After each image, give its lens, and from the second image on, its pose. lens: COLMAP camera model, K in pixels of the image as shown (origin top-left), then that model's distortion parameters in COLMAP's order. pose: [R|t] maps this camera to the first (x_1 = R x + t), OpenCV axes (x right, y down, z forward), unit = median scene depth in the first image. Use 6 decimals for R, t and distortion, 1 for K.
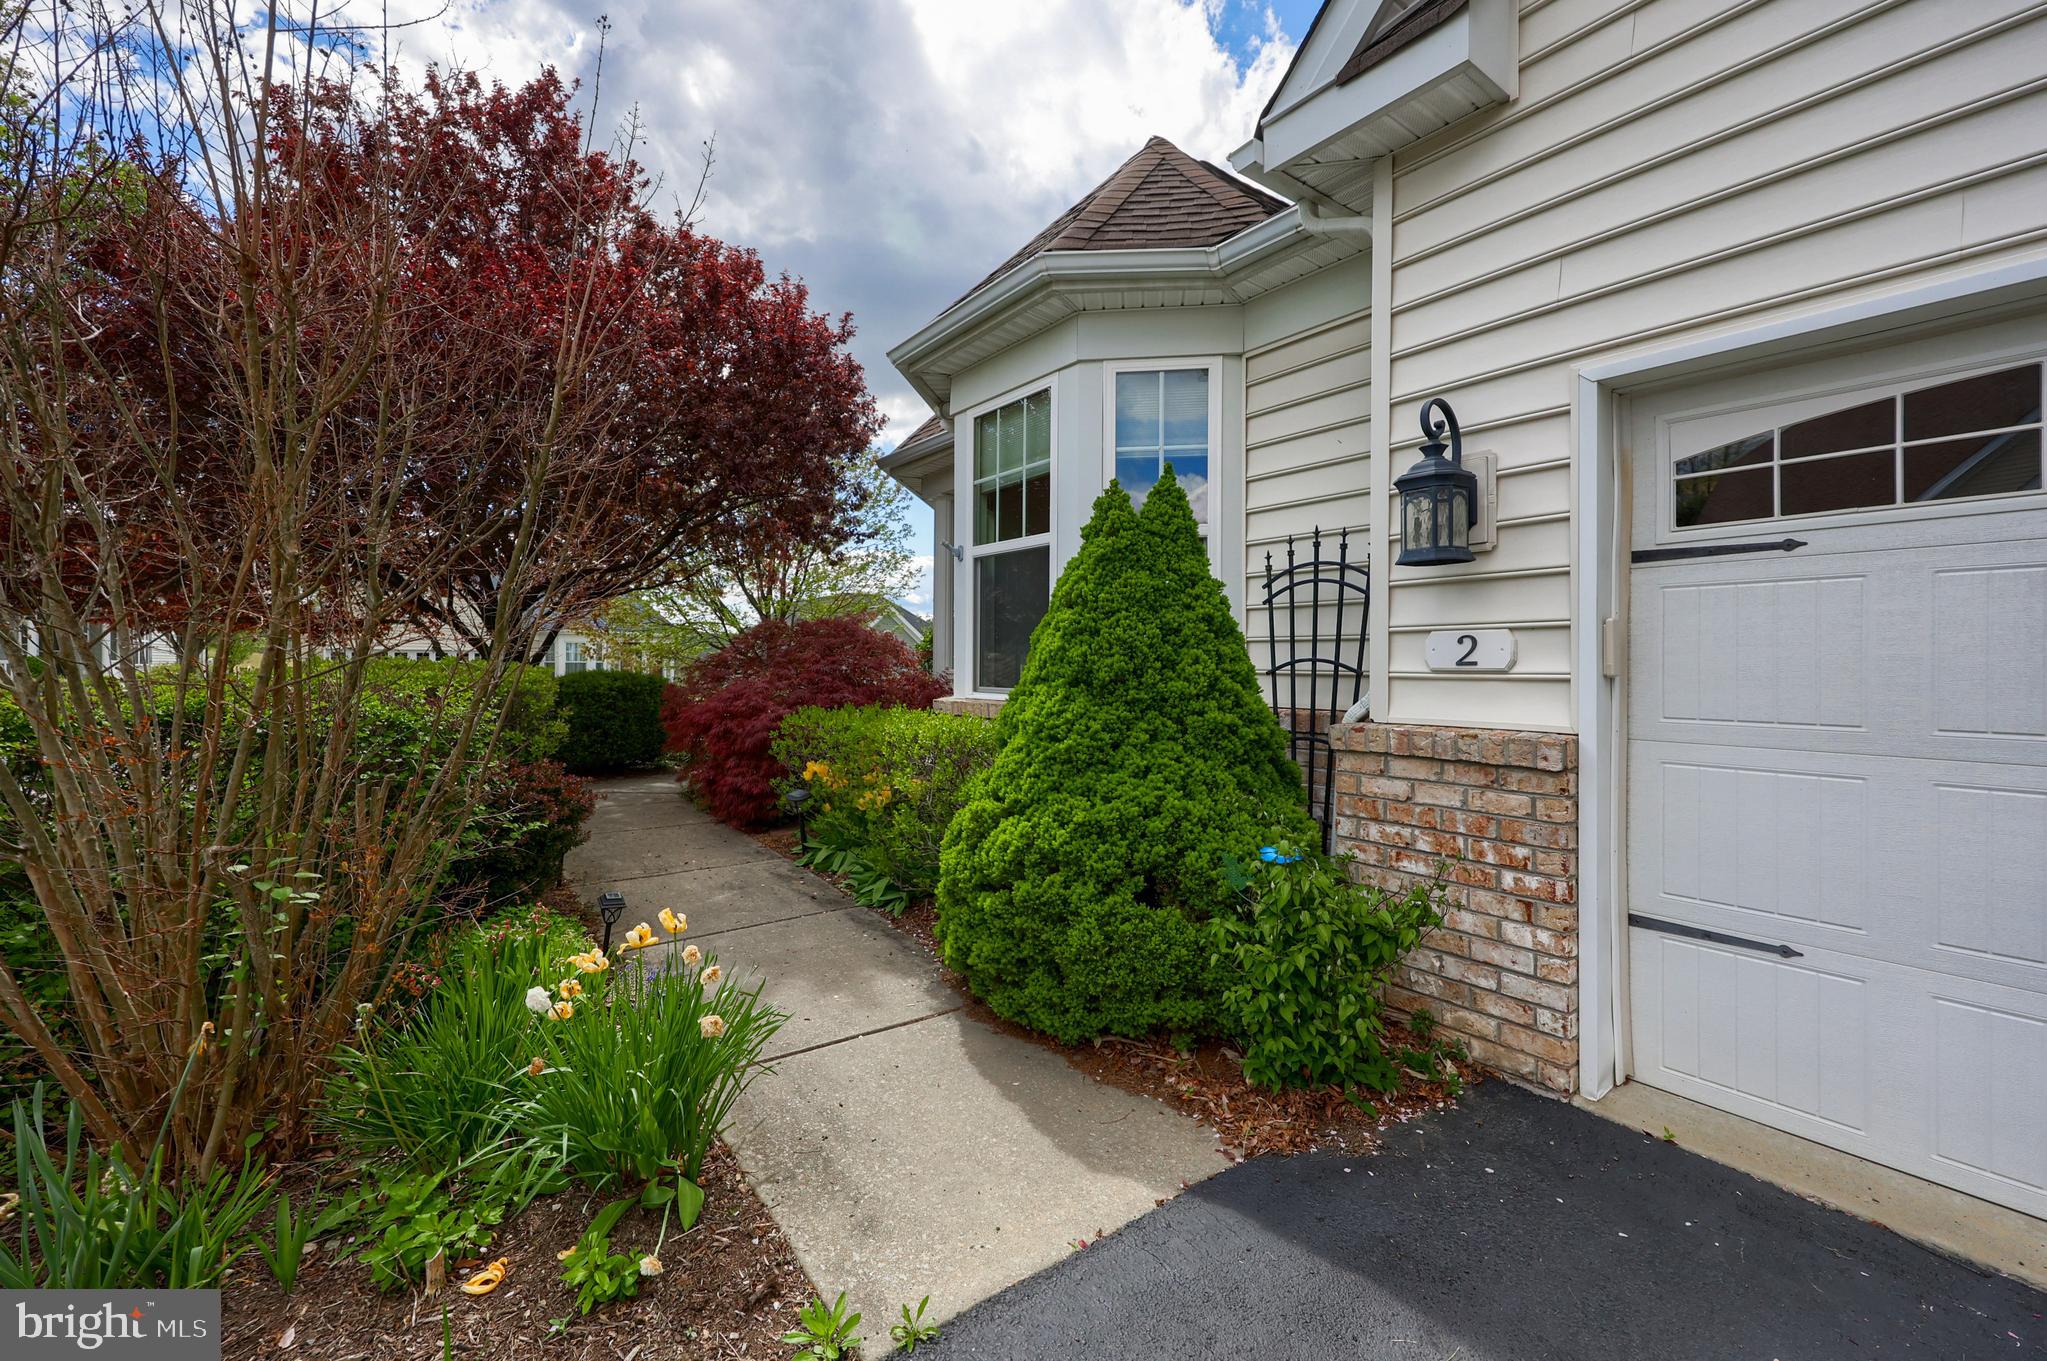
lens RADIAL K [[847.1, 0, 1023.7], [0, 847.1, 660.5], [0, 0, 1]] dist [-0.000126, -0.000015]
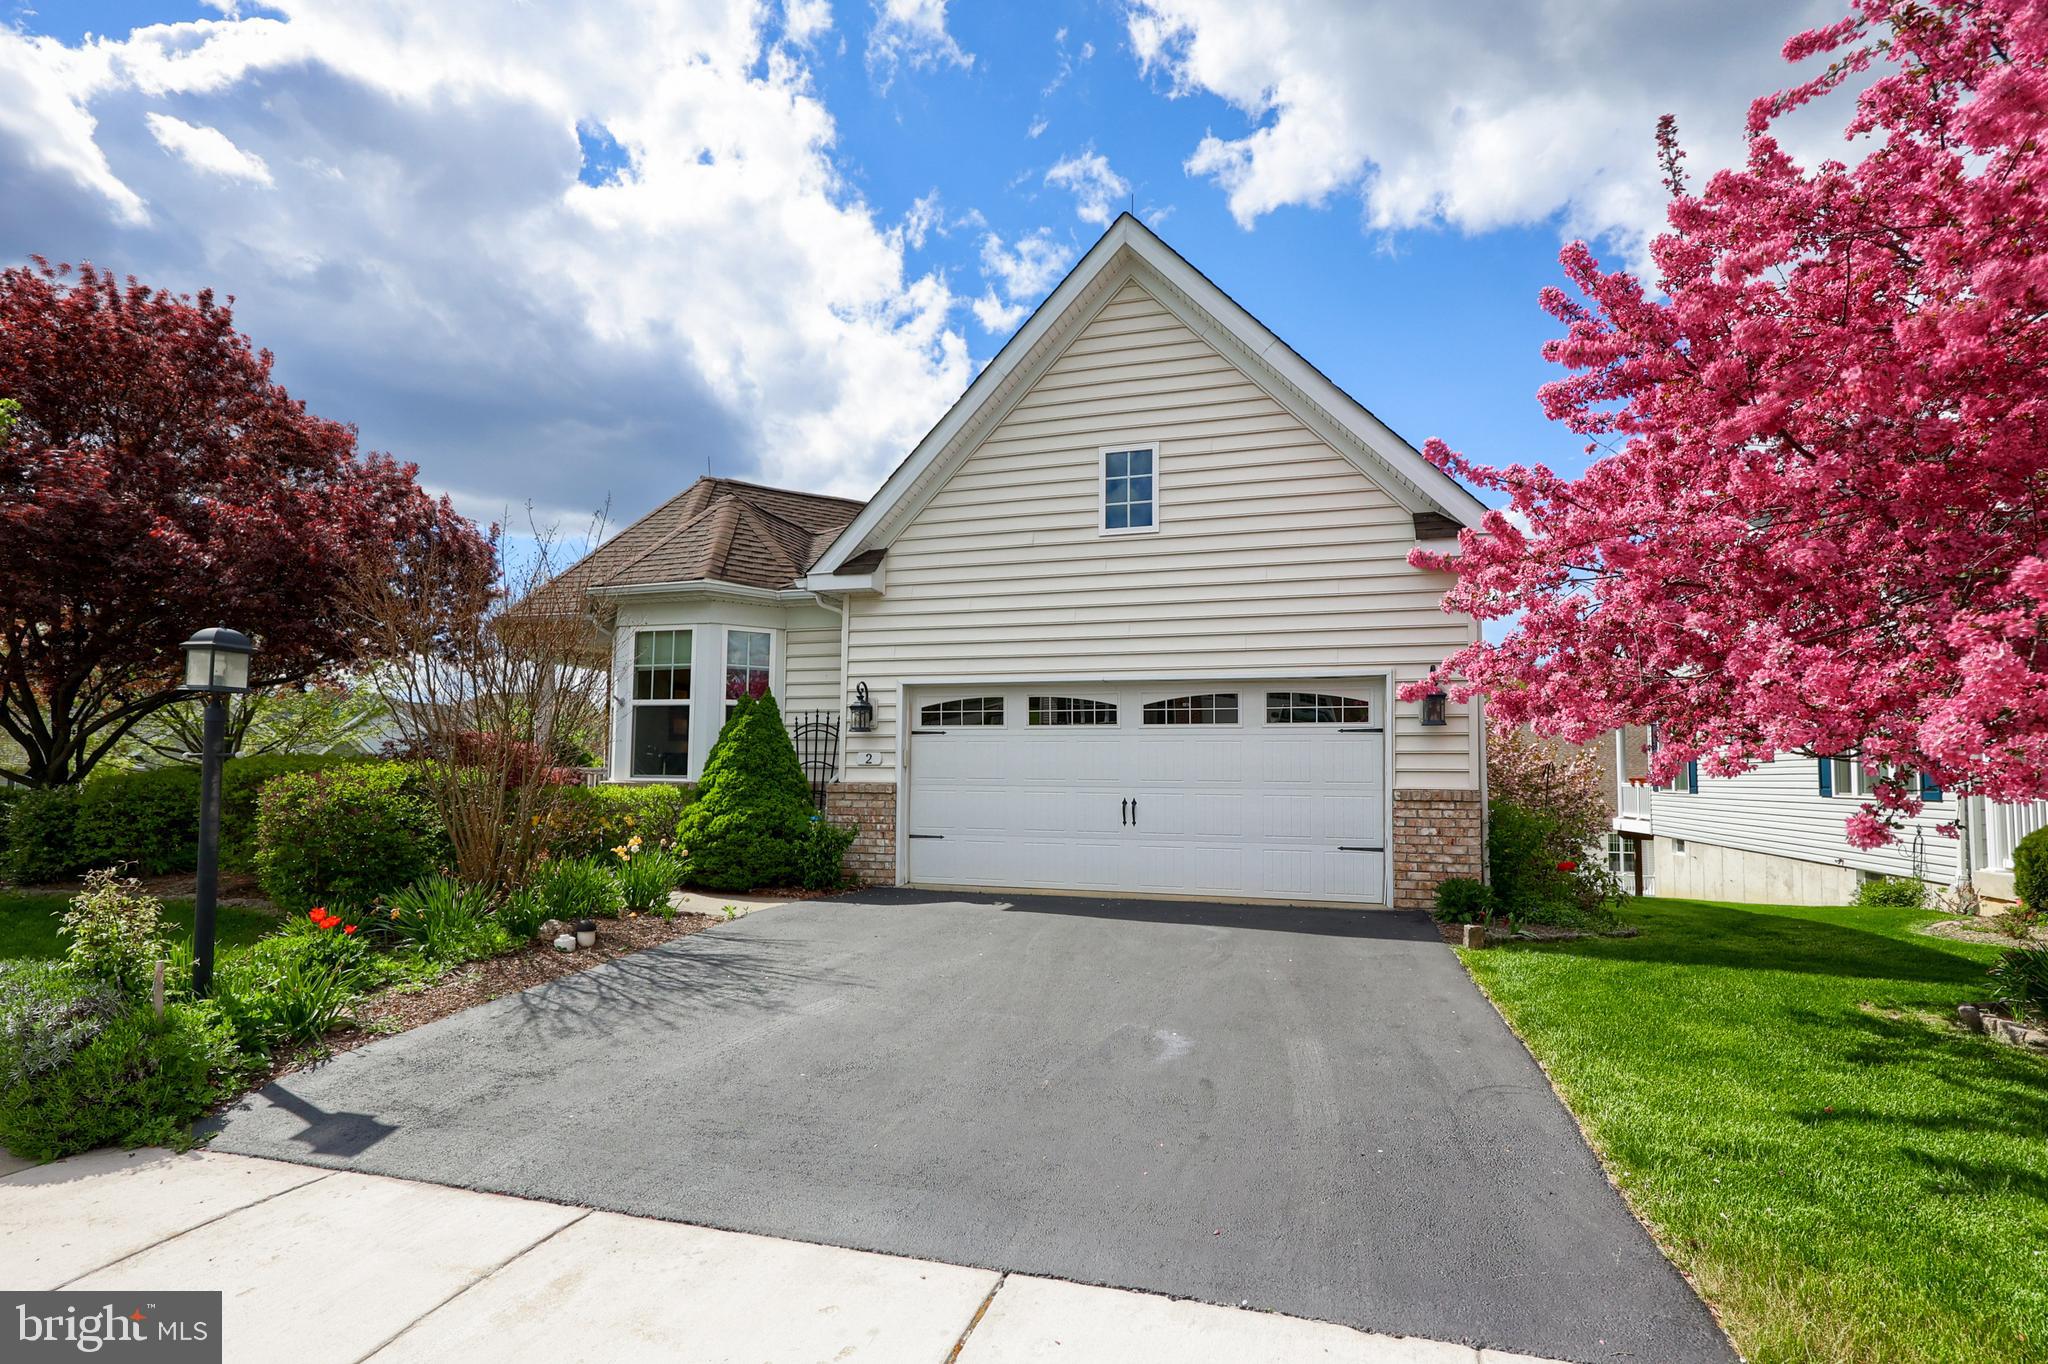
lens RADIAL K [[930.5, 0, 1066.1], [0, 930.5, 705.9], [0, 0, 1]] dist [0.000018, 0.000081]
pose [[0.785623, 0.047363, 0.616890, -1.075029], [-0.005066, 0.997525, -0.070135, 0.032534], [-0.618685, 0.051975, 0.783918, -2.237590]]
